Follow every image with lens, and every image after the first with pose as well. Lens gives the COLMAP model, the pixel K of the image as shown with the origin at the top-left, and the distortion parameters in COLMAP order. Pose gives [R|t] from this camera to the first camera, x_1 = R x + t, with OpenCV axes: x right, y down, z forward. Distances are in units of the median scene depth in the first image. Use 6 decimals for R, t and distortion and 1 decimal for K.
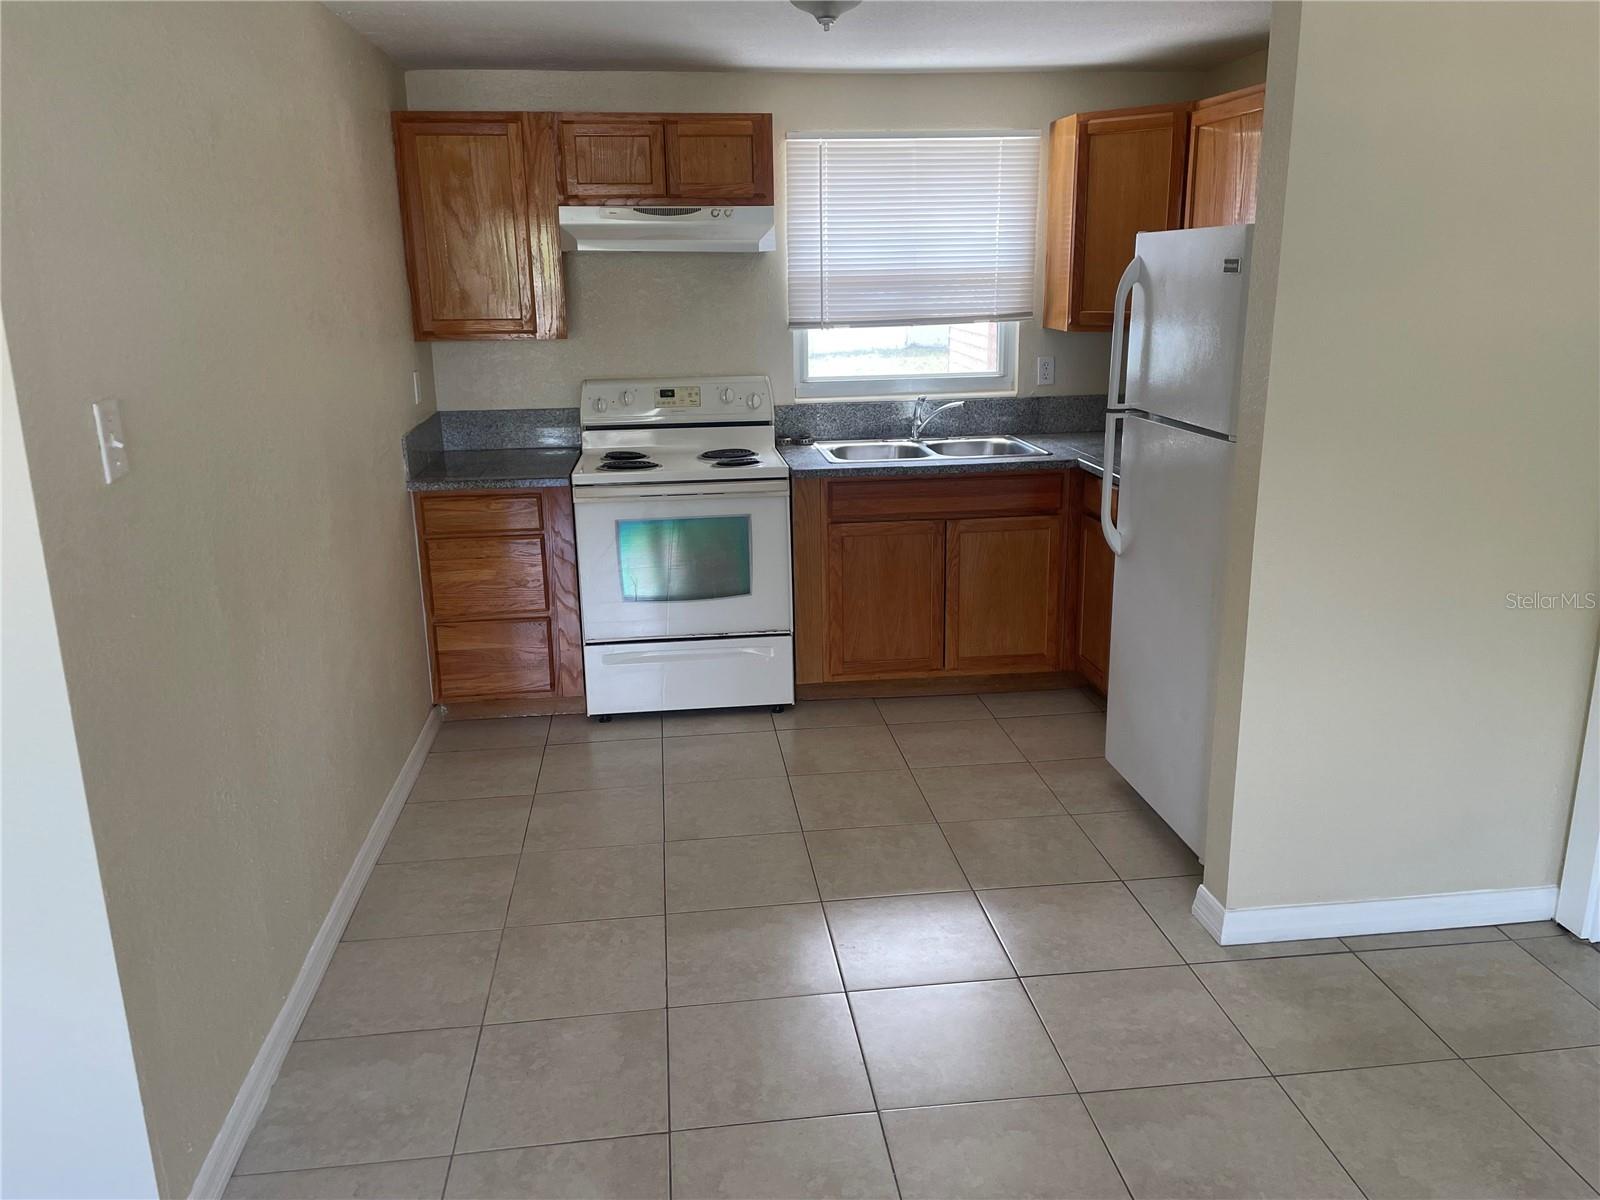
lens RADIAL K [[1202.8, 0, 800.0], [0, 1202.8, 600.0], [0, 0, 1]] dist [0.070505, -0.085636]
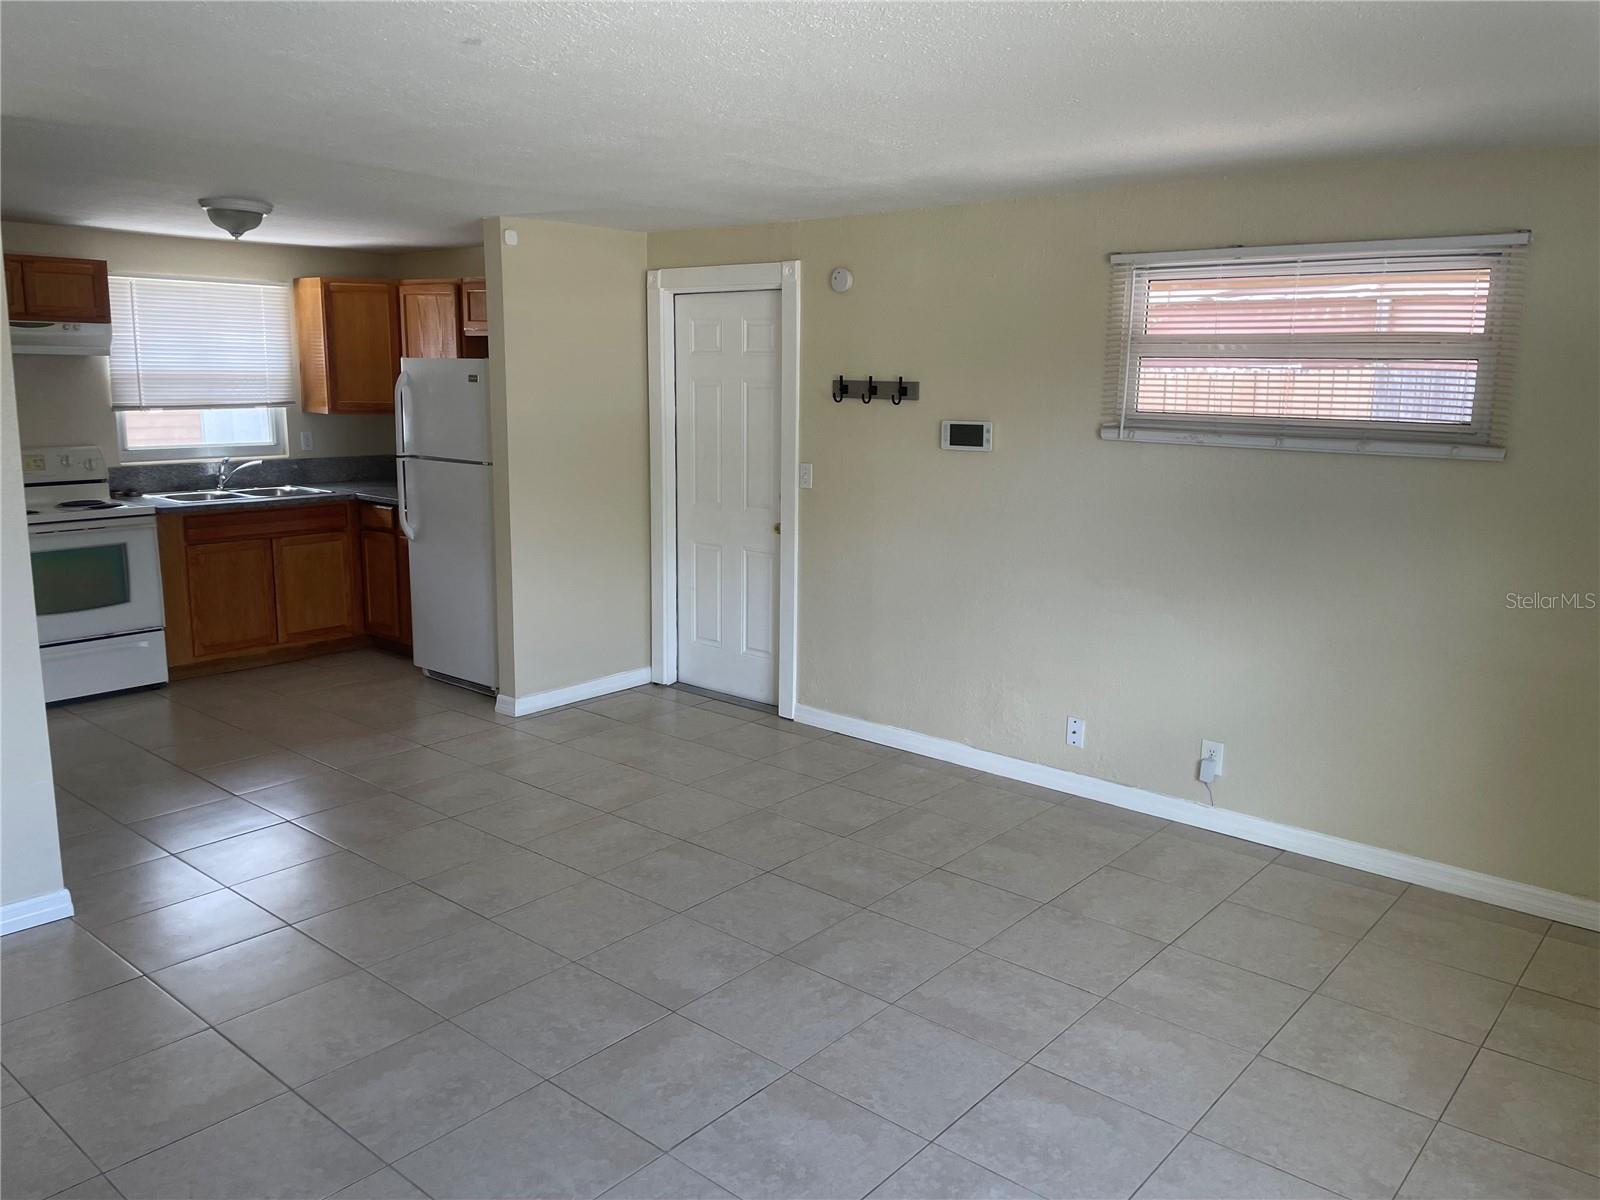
lens RADIAL K [[1202.8, 0, 800.0], [0, 1202.8, 600.0], [0, 0, 1]] dist [0.070505, -0.085636]
pose [[0.735536, -0.101912, 0.669776, -0.393731], [0.153986, 0.987894, -0.018789, 0.131250], [-0.659753, 0.116956, 0.742325, -0.505903]]
